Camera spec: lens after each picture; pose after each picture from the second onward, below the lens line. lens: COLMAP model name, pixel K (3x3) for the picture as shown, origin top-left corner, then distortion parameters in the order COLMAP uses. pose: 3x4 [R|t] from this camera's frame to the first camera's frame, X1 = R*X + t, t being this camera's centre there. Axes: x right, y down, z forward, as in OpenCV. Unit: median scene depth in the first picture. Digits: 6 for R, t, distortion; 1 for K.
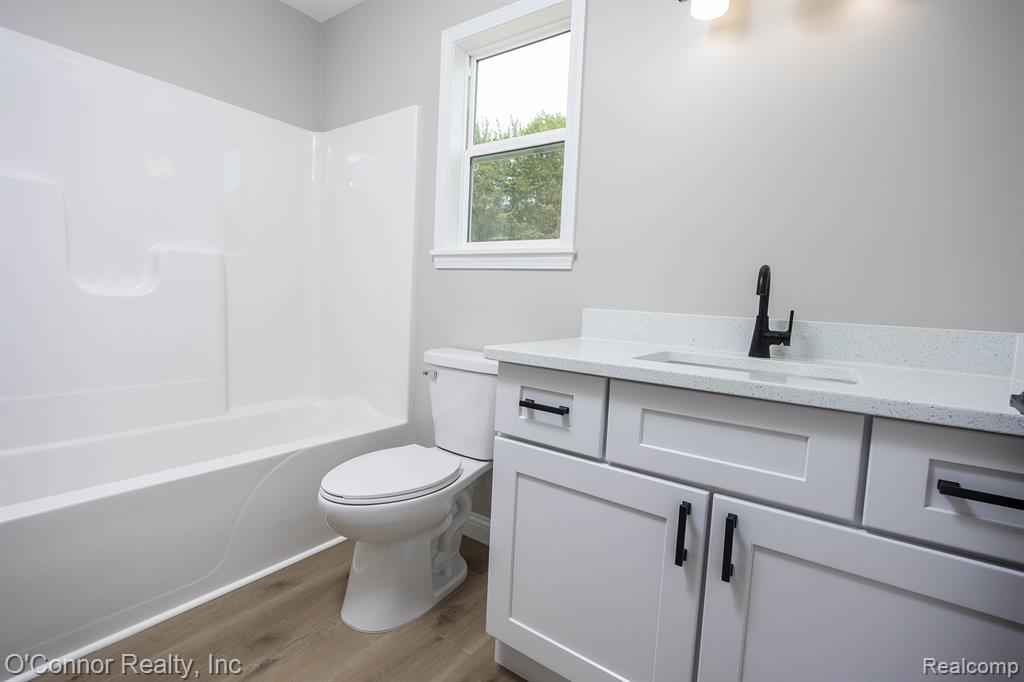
lens RADIAL K [[487.4, 0, 512.0], [0, 487.4, 341.0], [0, 0, 1]] dist [-0.003098, -0.000858]
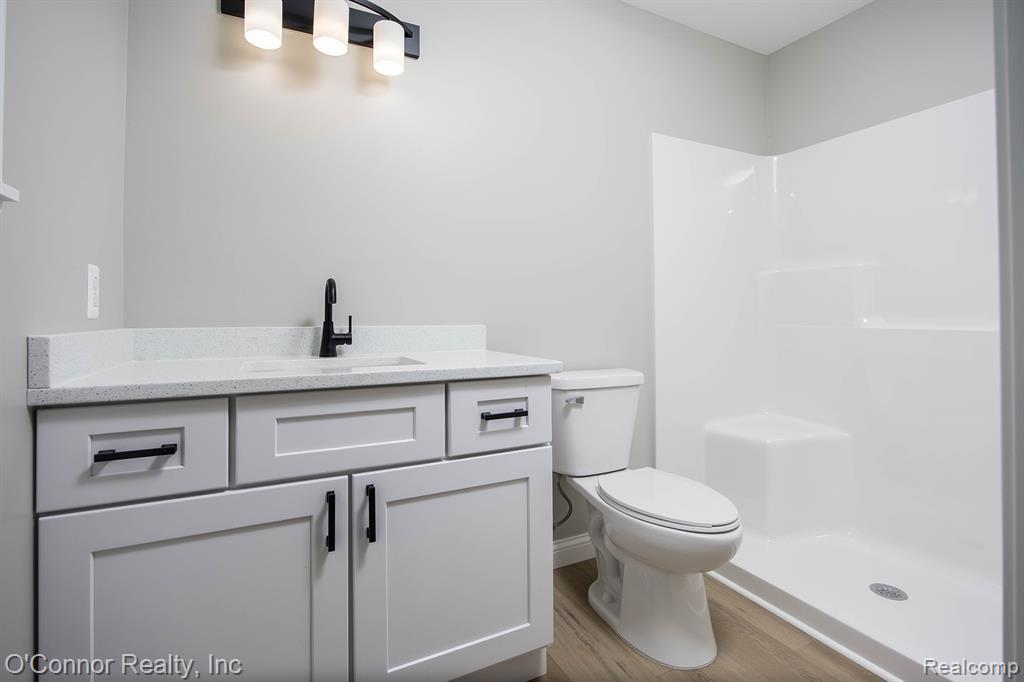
lens RADIAL K [[477.0, 0, 516.7], [0, 477.0, 314.8], [0, 0, 1]] dist [-0.000662, -0.000112]
pose [[0.459741, -0.044847, 0.886920, -0.268913], [0.103226, 0.994653, -0.003213, -0.015700], [-0.882033, 0.093030, 0.461912, 0.060070]]
